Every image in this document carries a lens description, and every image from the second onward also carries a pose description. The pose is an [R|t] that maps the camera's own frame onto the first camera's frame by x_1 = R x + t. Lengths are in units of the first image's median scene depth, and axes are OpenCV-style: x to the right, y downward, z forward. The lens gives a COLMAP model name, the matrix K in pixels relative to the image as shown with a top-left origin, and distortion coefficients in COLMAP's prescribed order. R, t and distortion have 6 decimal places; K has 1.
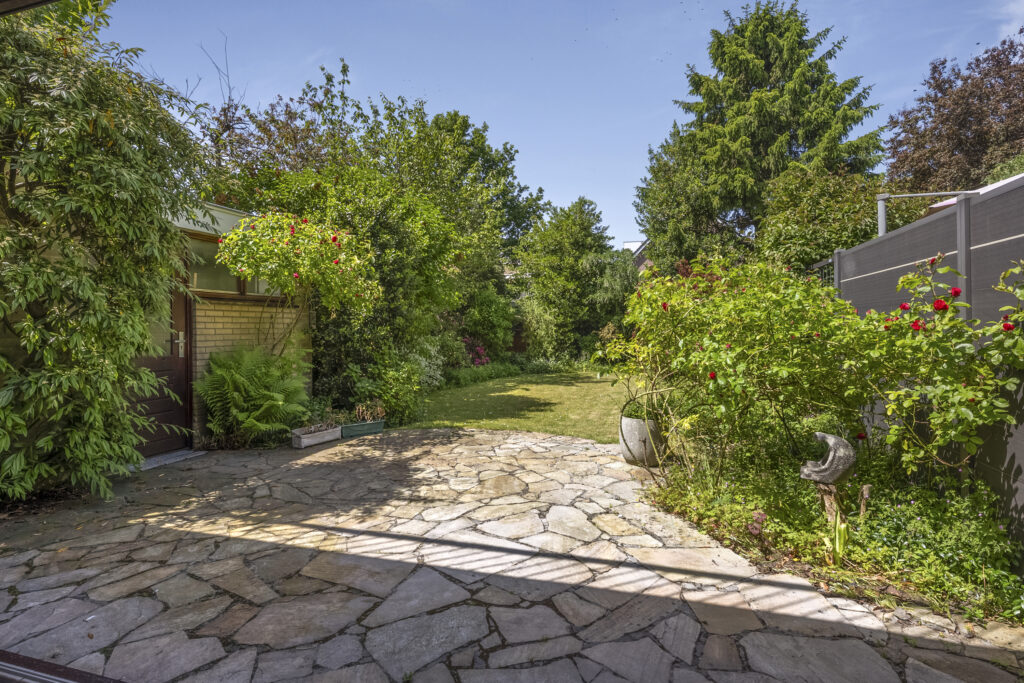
lens RADIAL K [[497.4, 0, 511.1], [0, 497.4, 337.5], [0, 0, 1]] dist [-0.003025, 0.000023]
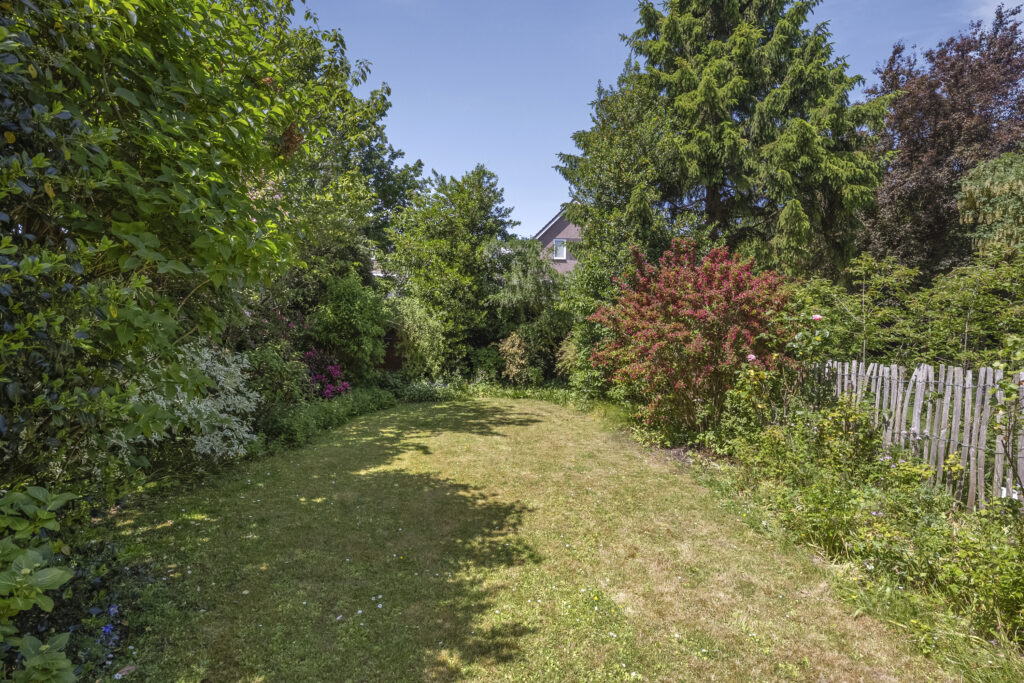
lens RADIAL K [[497.4, 0, 513.1], [0, 497.4, 345.7], [0, 0, 1]] dist [-0.003025, 0.000023]
pose [[0.957770, 0.022699, 0.286637, -0.021591], [-0.022960, 0.999733, -0.002451, -0.007910], [-0.286617, -0.004234, 0.958036, 0.269143]]
